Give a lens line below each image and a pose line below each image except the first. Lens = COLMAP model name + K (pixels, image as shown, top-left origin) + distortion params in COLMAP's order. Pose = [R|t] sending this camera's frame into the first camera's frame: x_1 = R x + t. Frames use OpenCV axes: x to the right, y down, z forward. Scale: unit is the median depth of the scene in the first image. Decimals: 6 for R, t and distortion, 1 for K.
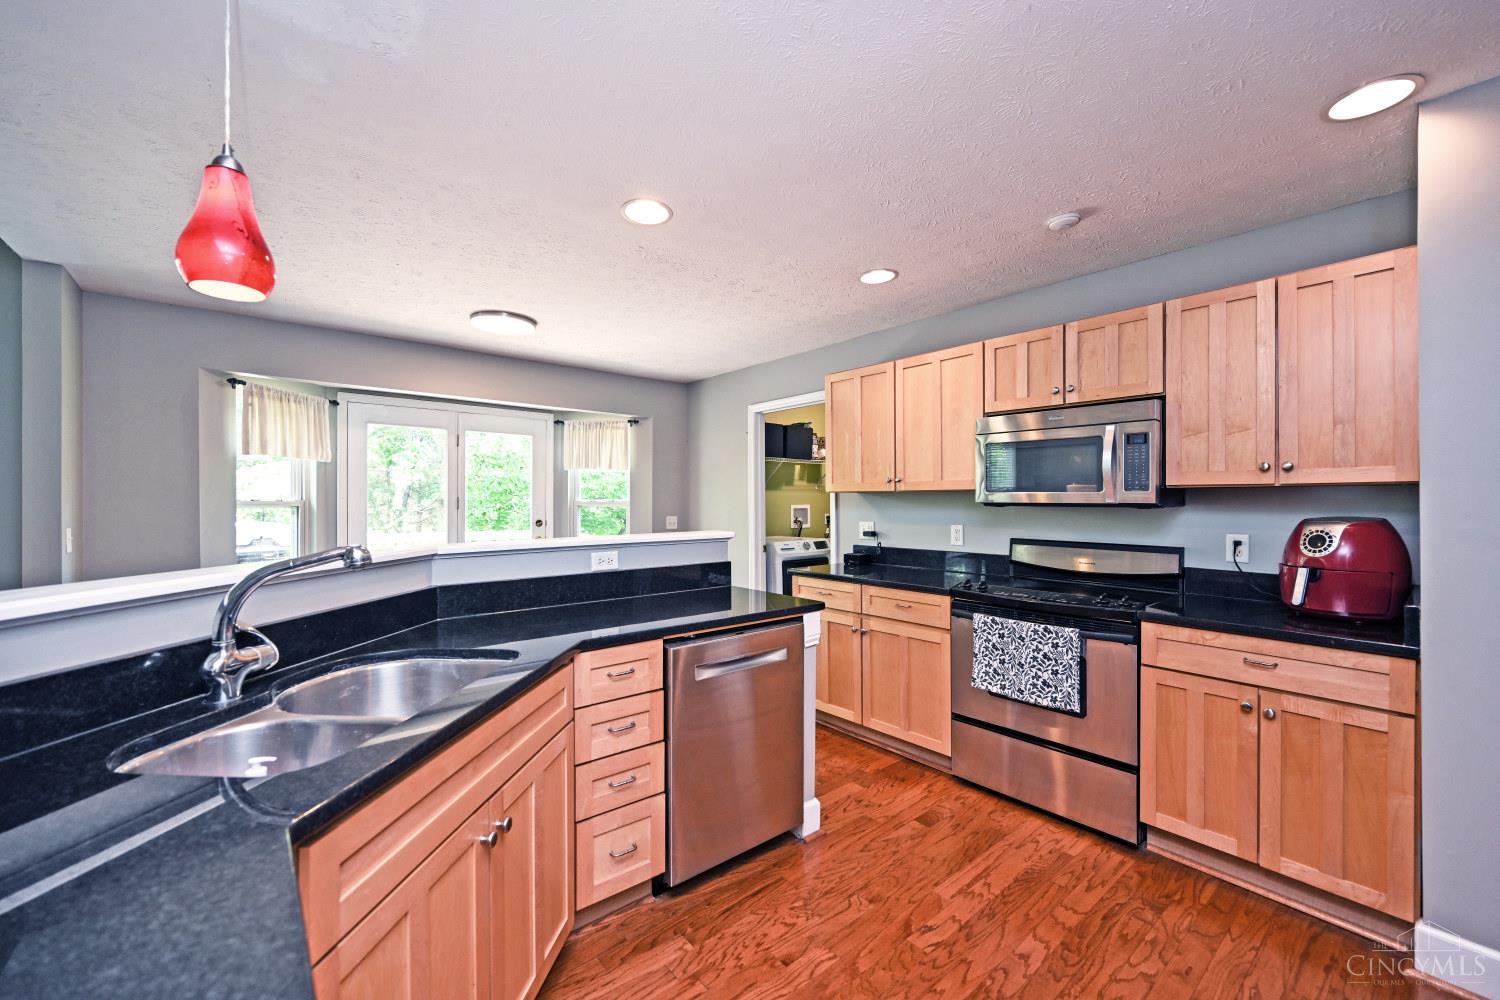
lens RADIAL K [[589.7, 0, 750.9], [0, 589.7, 503.2], [0, 0, 1]] dist [-0.001628, 0.000344]
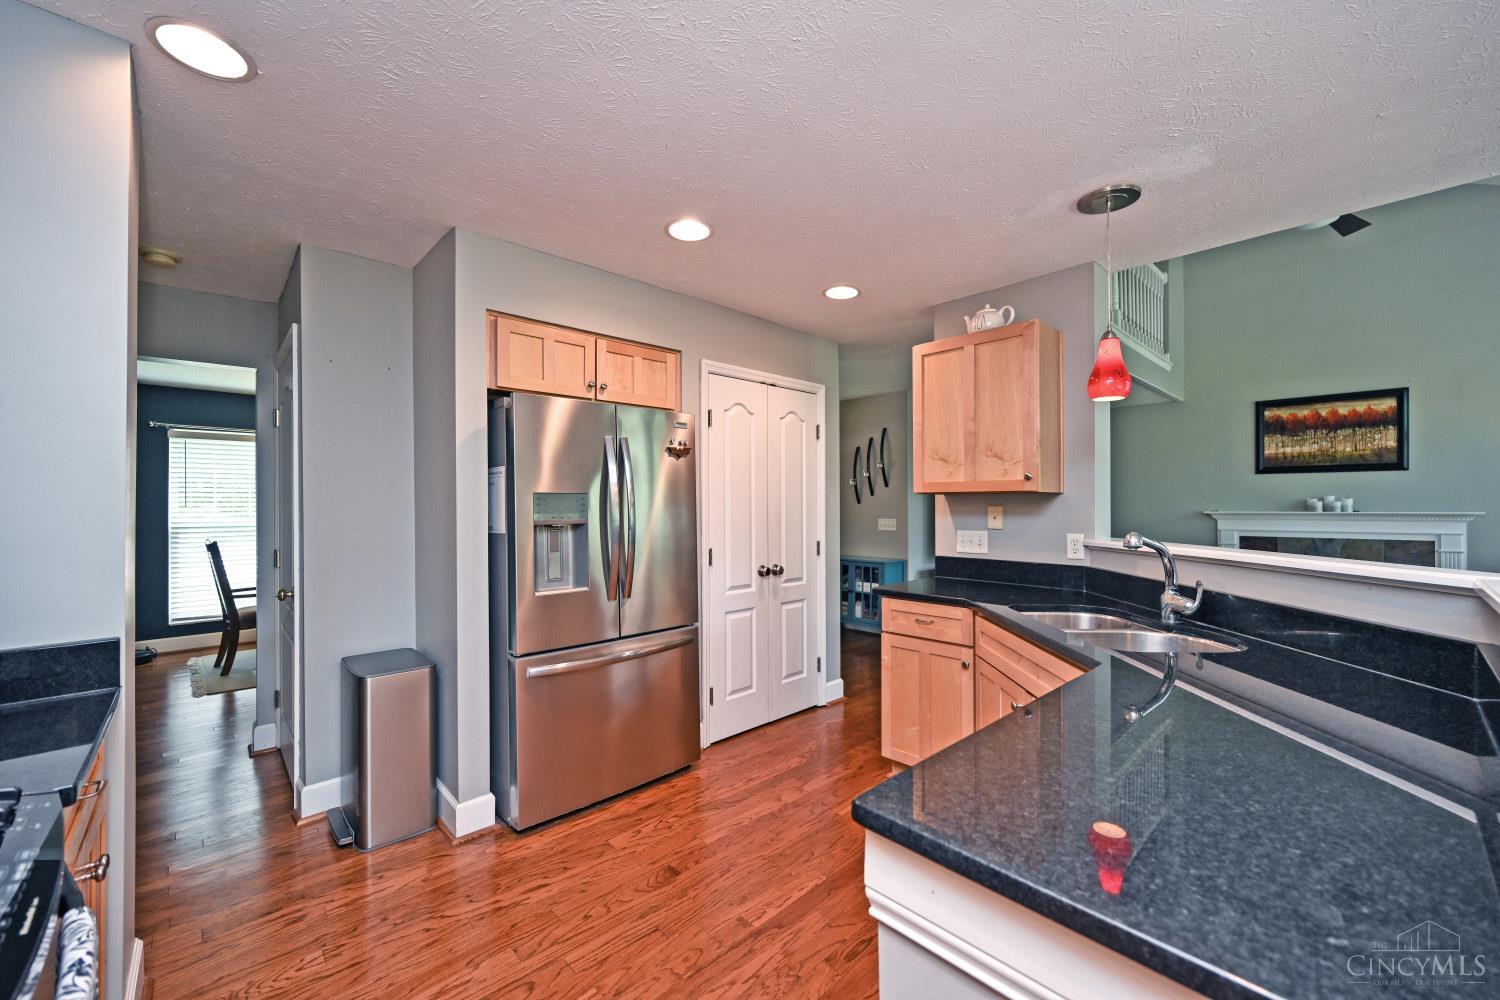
lens RADIAL K [[589.7, 0, 750.9], [0, 589.7, 503.2], [0, 0, 1]] dist [-0.001628, 0.000344]
pose [[-0.997942, 0.005324, -0.063906, 0.219179], [0.005463, 0.999983, -0.001997, -0.003520], [0.063895, -0.002342, -0.997954, 1.453788]]
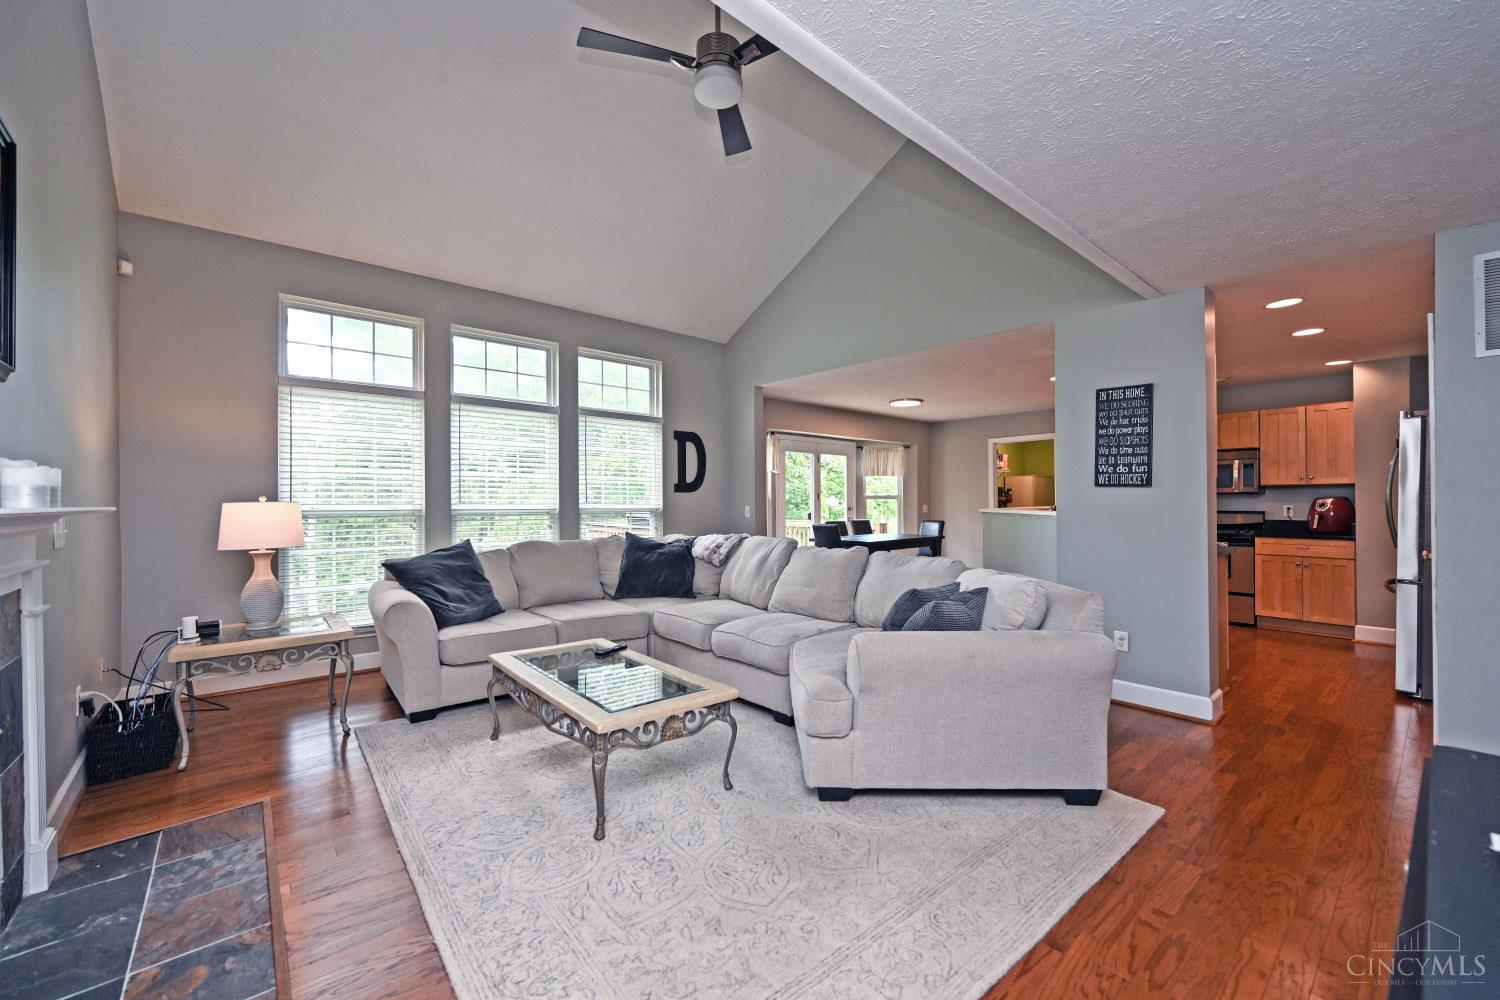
lens RADIAL K [[601.5, 0, 750.0], [0, 601.5, 500.0], [0, 0, 1]] dist [-0.002188, -0.000175]
pose [[0.999771, -0.004460, 0.020928, -1.613306], [0.004571, 0.999976, -0.005267, 0.039589], [-0.020904, 0.005362, 0.999767, -1.593782]]
